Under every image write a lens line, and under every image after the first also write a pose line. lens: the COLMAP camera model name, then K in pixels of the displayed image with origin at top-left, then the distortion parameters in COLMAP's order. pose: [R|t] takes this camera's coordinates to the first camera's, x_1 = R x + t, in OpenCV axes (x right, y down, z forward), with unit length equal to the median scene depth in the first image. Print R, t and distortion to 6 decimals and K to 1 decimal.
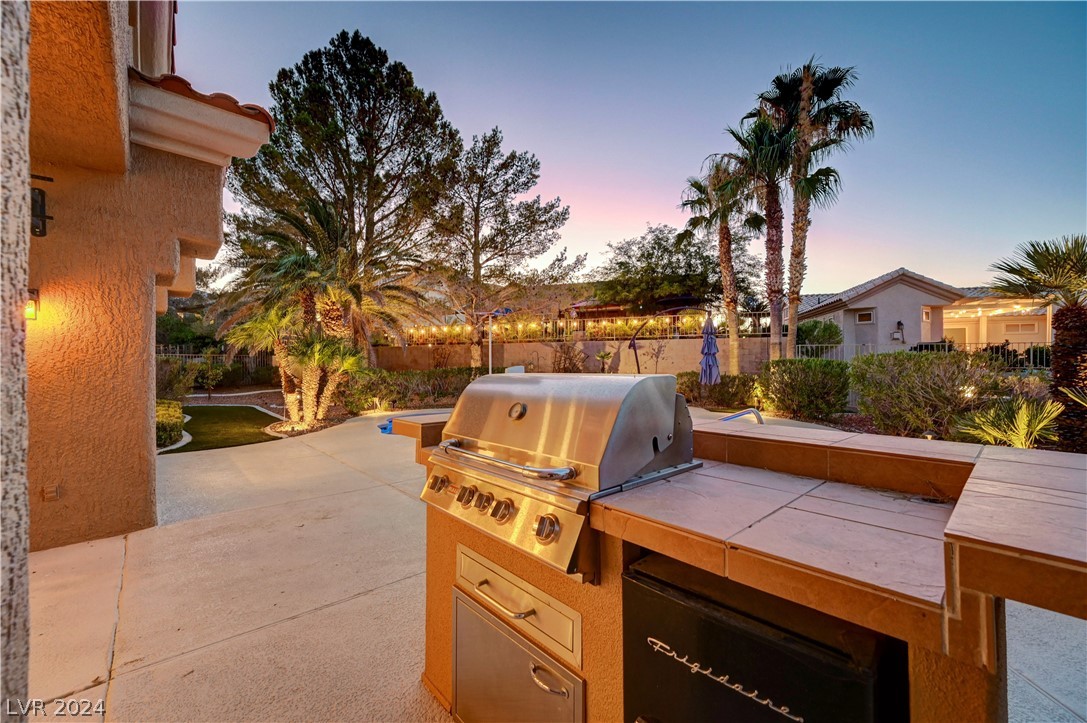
lens RADIAL K [[429.4, 0, 543.5], [0, 429.4, 361.5], [0, 0, 1]] dist [-0.002087, -0.000252]
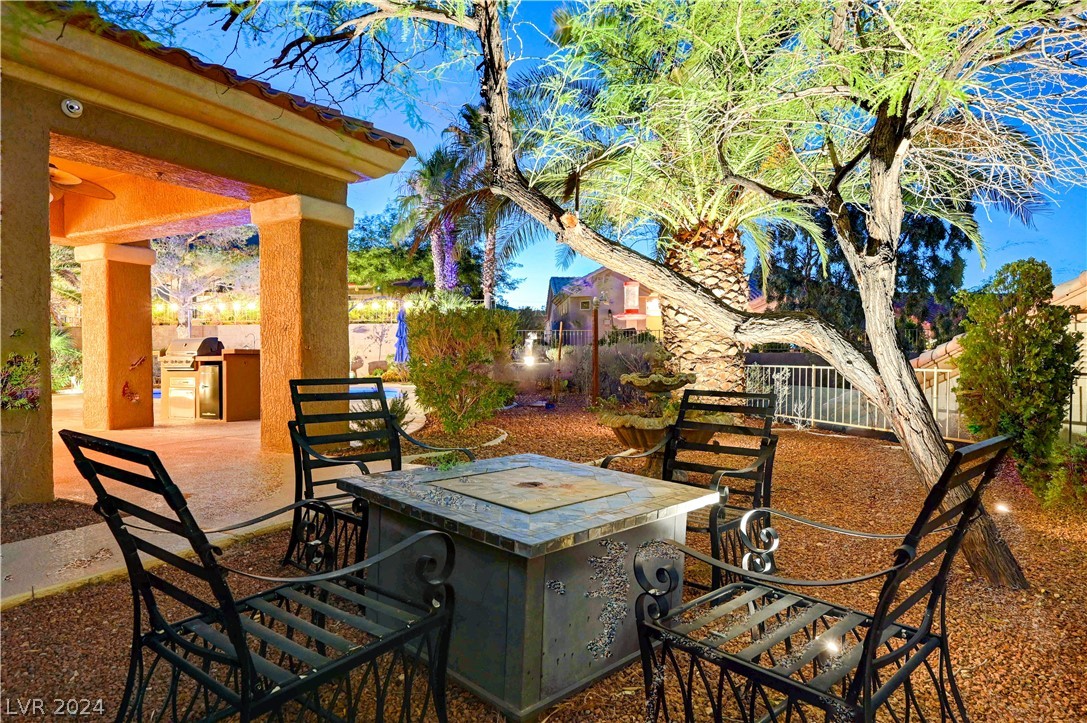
lens RADIAL K [[660.2, 0, 543.5], [0, 660.2, 361.5], [0, 0, 1]] dist [-0.000306, -0.000097]
pose [[0.944029, -0.003907, 0.329839, 0.110275], [-0.001117, 0.999886, 0.015041, 0.015816], [-0.329860, -0.014568, 0.943917, -0.621161]]
